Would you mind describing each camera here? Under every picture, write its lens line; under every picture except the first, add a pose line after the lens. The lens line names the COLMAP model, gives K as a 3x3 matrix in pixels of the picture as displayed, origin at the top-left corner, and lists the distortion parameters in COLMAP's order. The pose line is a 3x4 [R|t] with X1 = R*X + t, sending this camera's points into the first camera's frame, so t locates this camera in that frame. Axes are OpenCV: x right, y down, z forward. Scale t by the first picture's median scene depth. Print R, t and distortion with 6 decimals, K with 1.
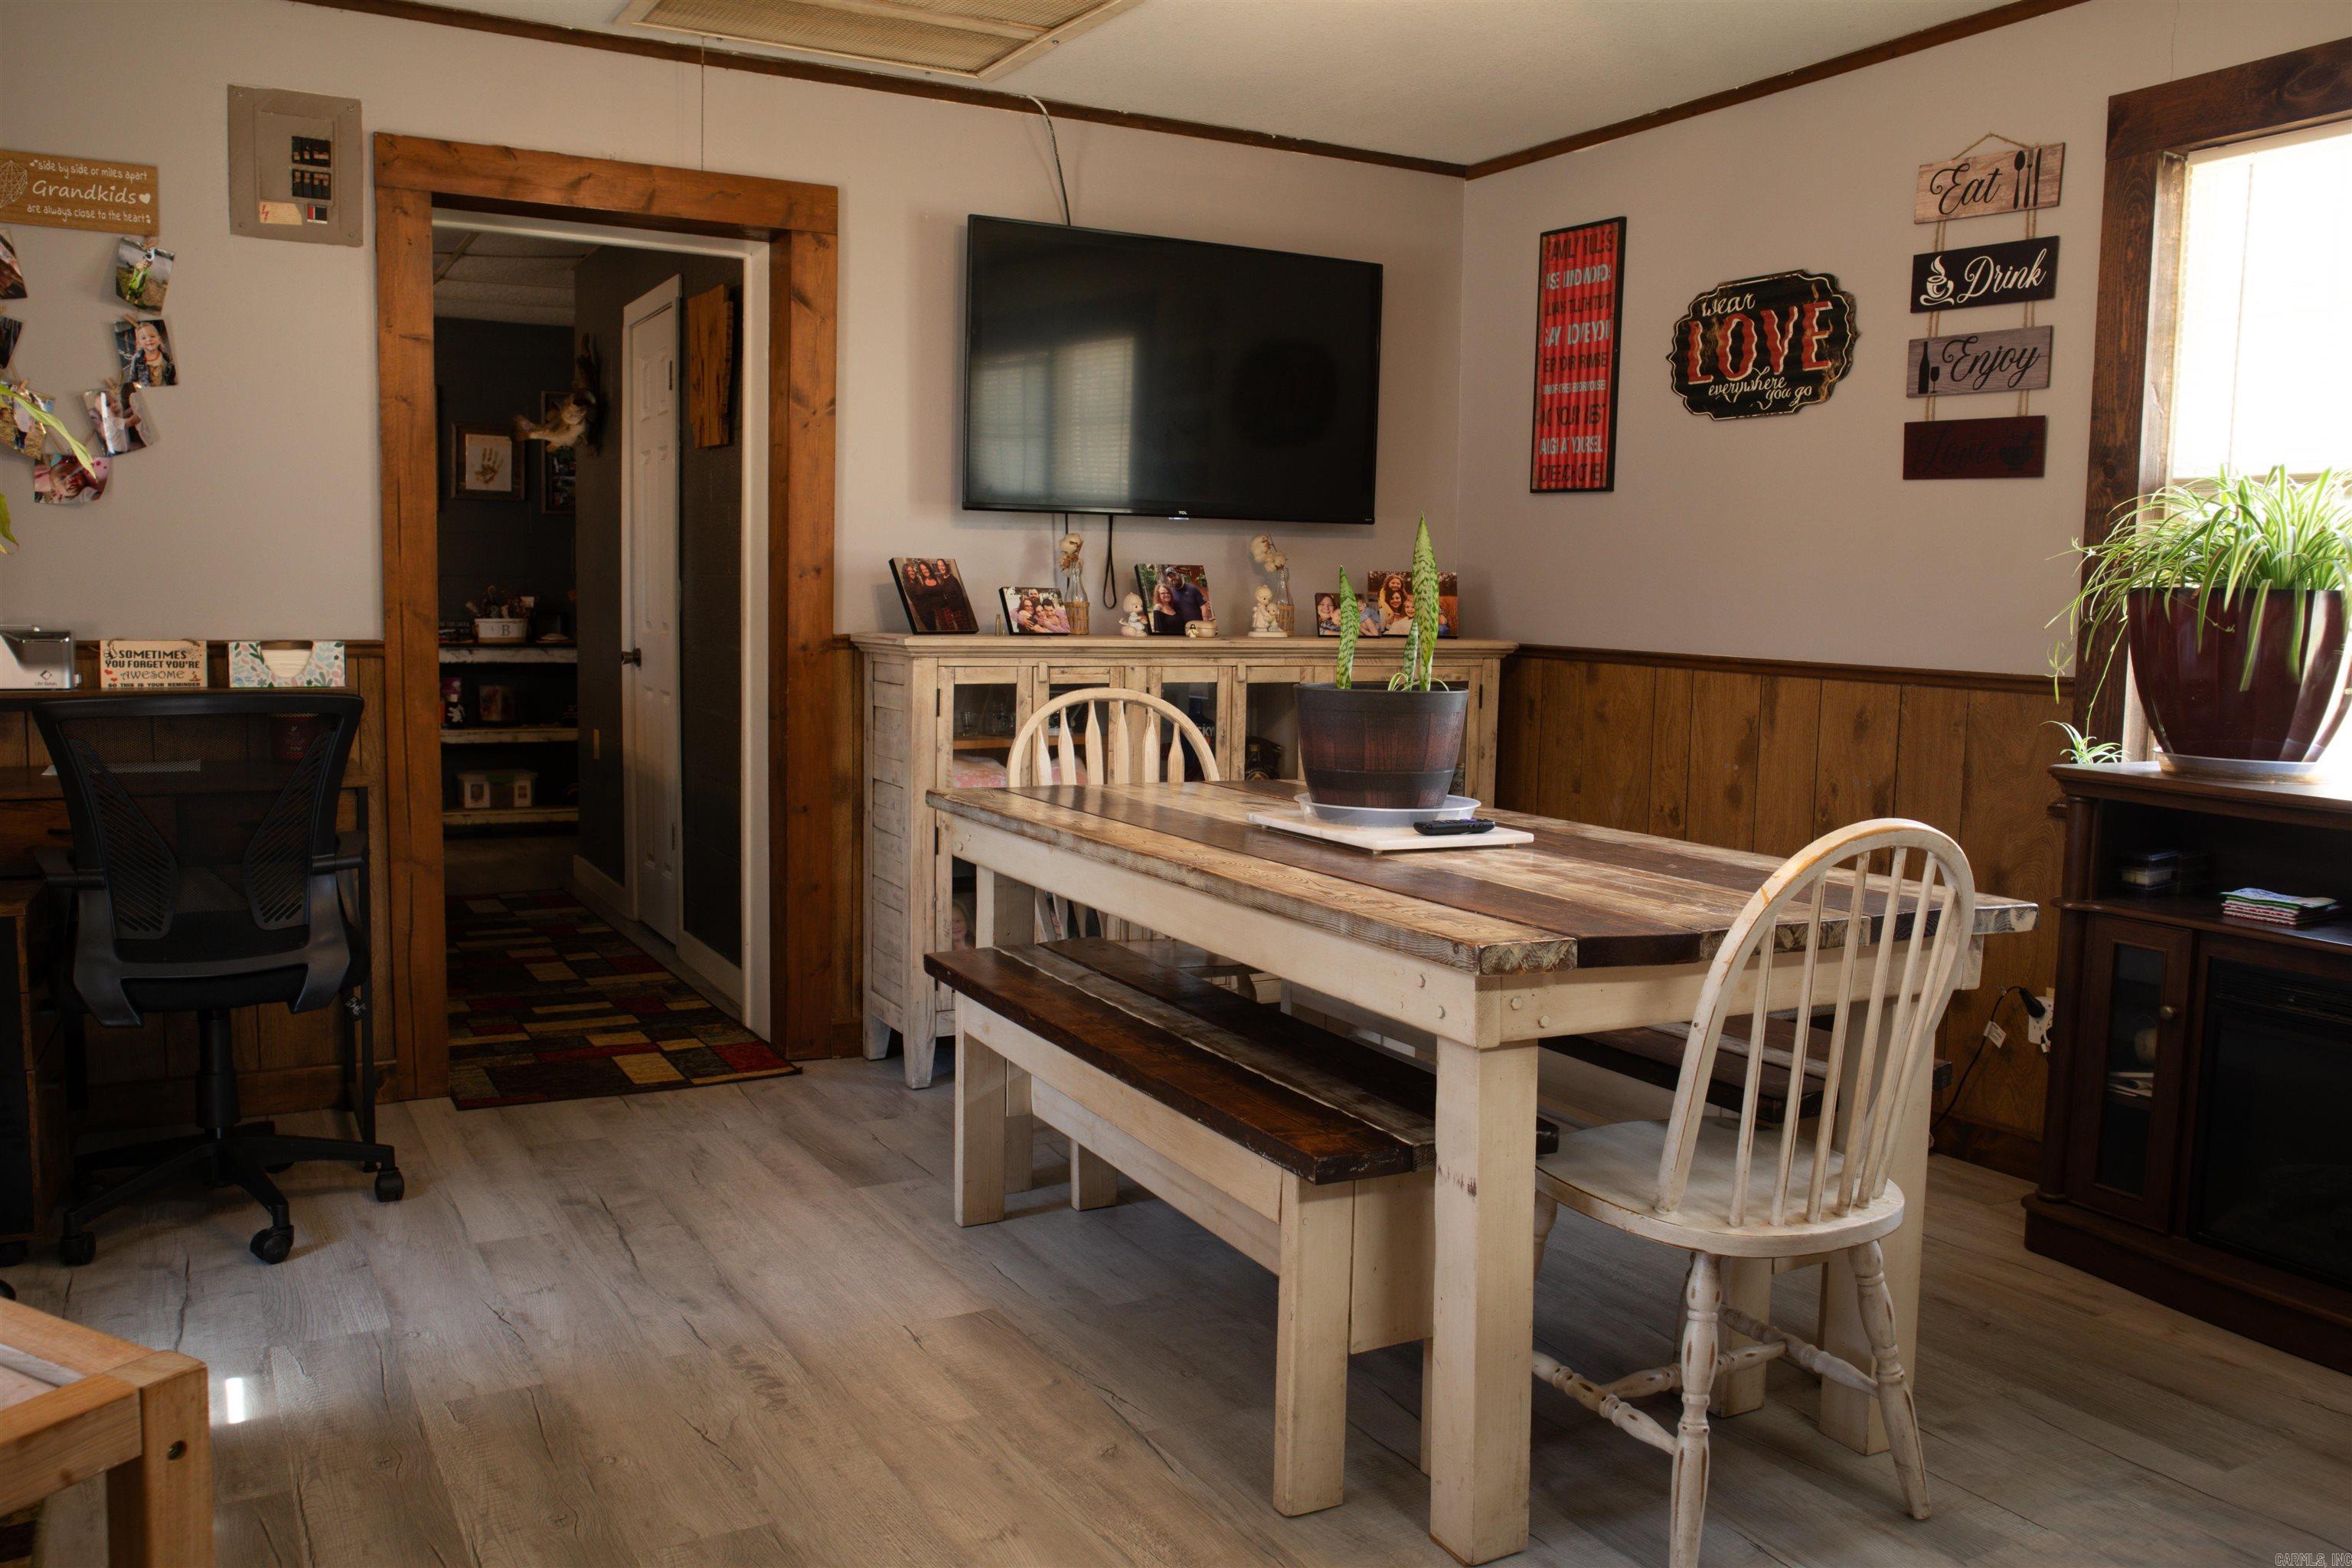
lens RADIAL K [[1877.6, 0, 1200.3], [0, 1877.6, 778.5], [0, 0, 1]] dist [-0.102024, 0.092292]
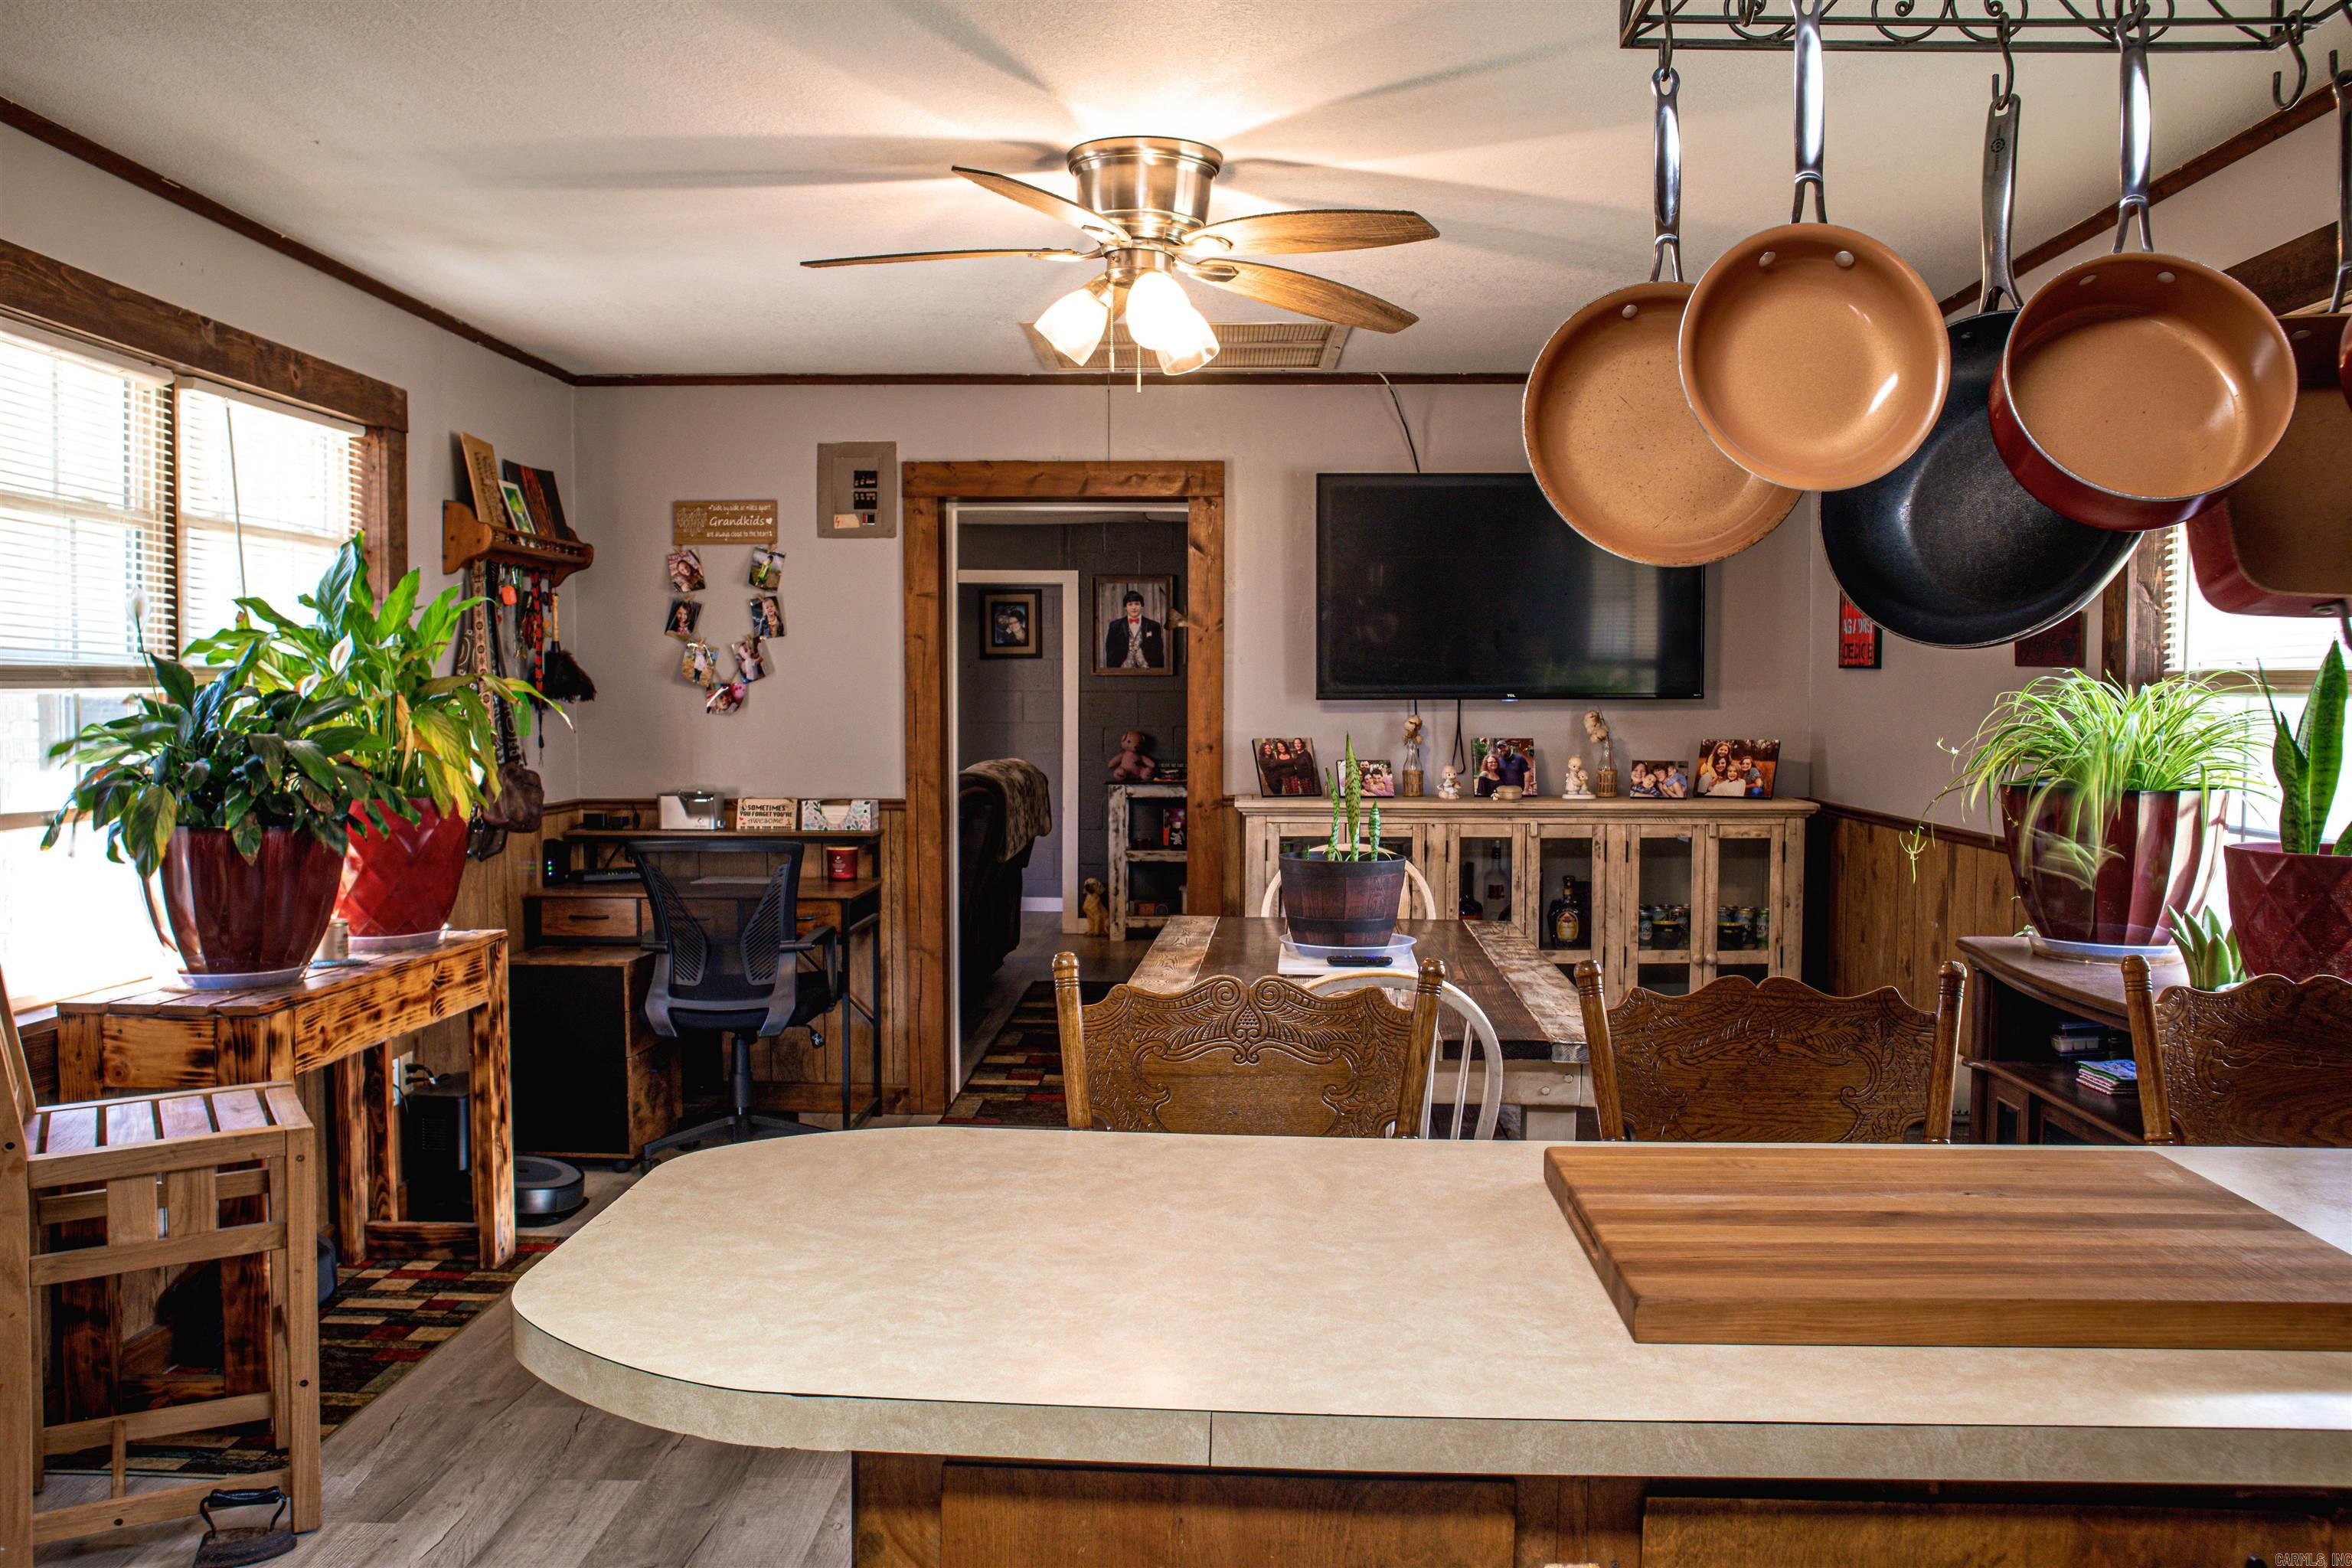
lens RADIAL K [[1877.6, 0, 1162.9], [0, 1877.6, 791.1], [0, 0, 1]] dist [-0.102024, 0.092292]
pose [[0.854364, 0.009065, -0.519595, 0.530009], [-0.035688, 0.998511, -0.041261, -0.027142], [0.518447, 0.053795, 0.853416, -0.182945]]
